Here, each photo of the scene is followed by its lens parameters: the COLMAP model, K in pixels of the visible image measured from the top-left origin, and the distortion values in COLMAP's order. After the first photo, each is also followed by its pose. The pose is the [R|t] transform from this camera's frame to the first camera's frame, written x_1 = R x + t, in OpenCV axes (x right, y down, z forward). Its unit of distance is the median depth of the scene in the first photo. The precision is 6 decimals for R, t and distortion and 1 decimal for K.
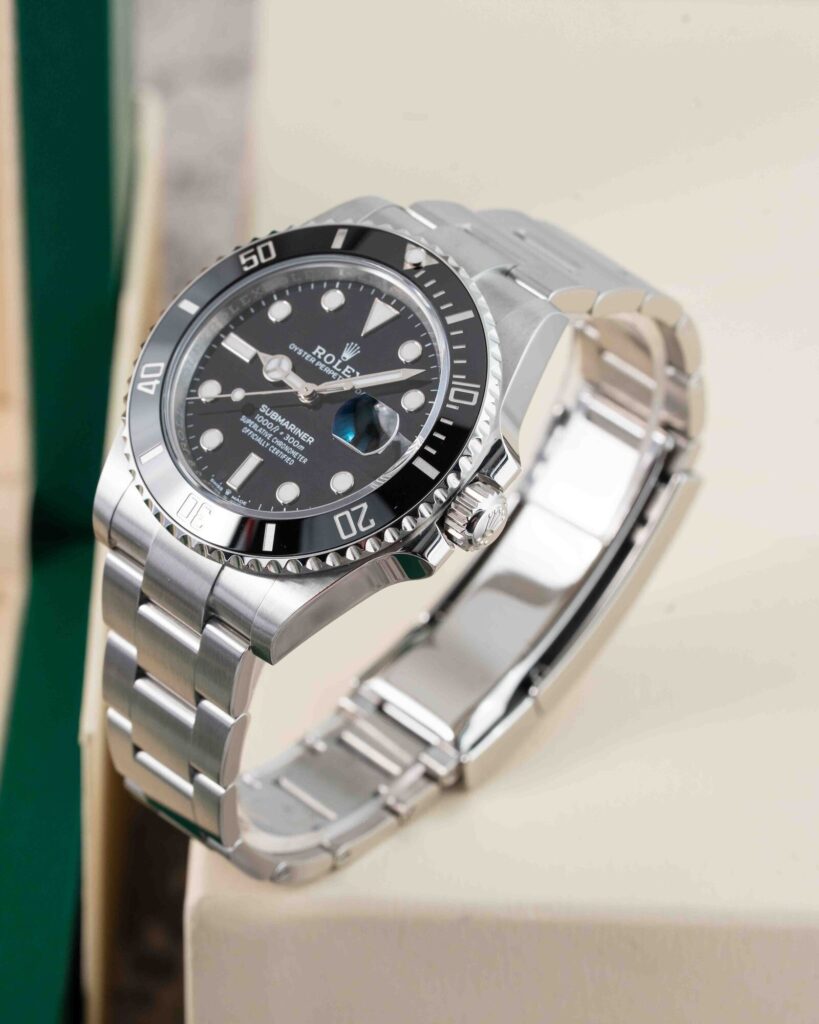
lens RADIAL K [[4544.2, 0, 409.5], [0, 4544.2, 512.0], [0, 0, 1]] dist [-0.575184, -0.550377]
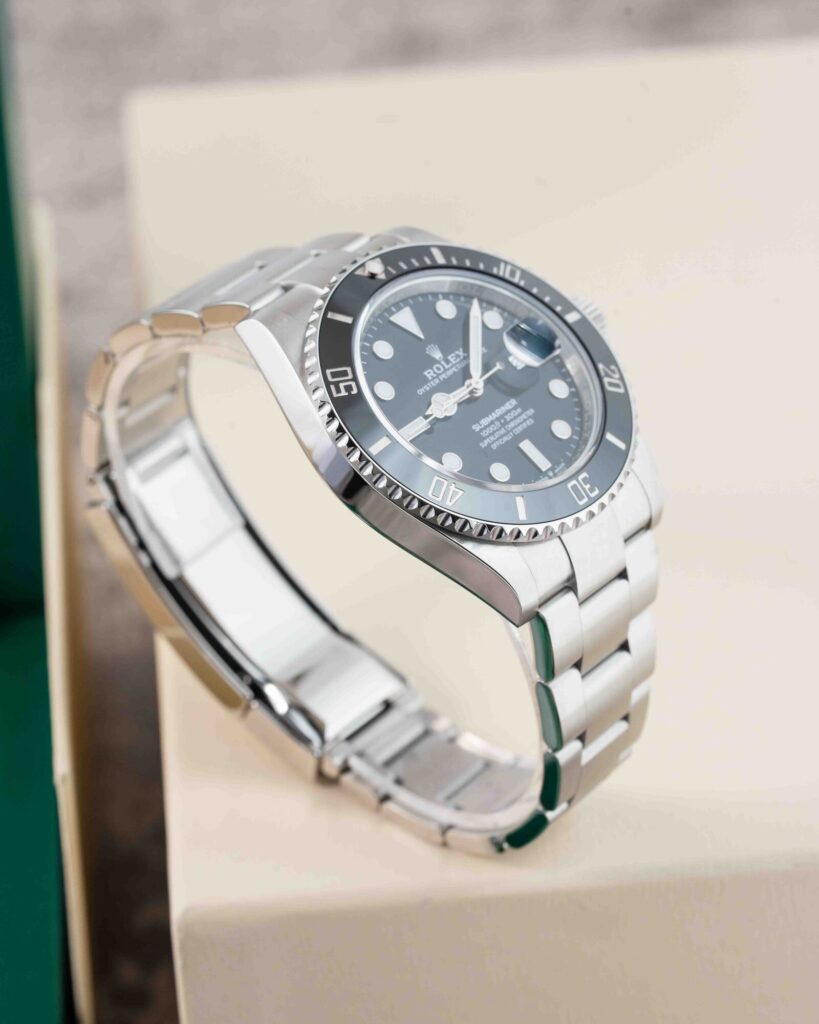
lens RADIAL K [[4544.2, 0, 409.5], [0, 4544.2, 512.0], [0, 0, 1]] dist [-0.575184, -0.550377]
pose [[-0.083017, -0.614406, 0.784611, -0.907301], [0.653271, 0.561012, 0.508432, -0.581778], [-0.752559, 0.554772, 0.354799, 0.634653]]
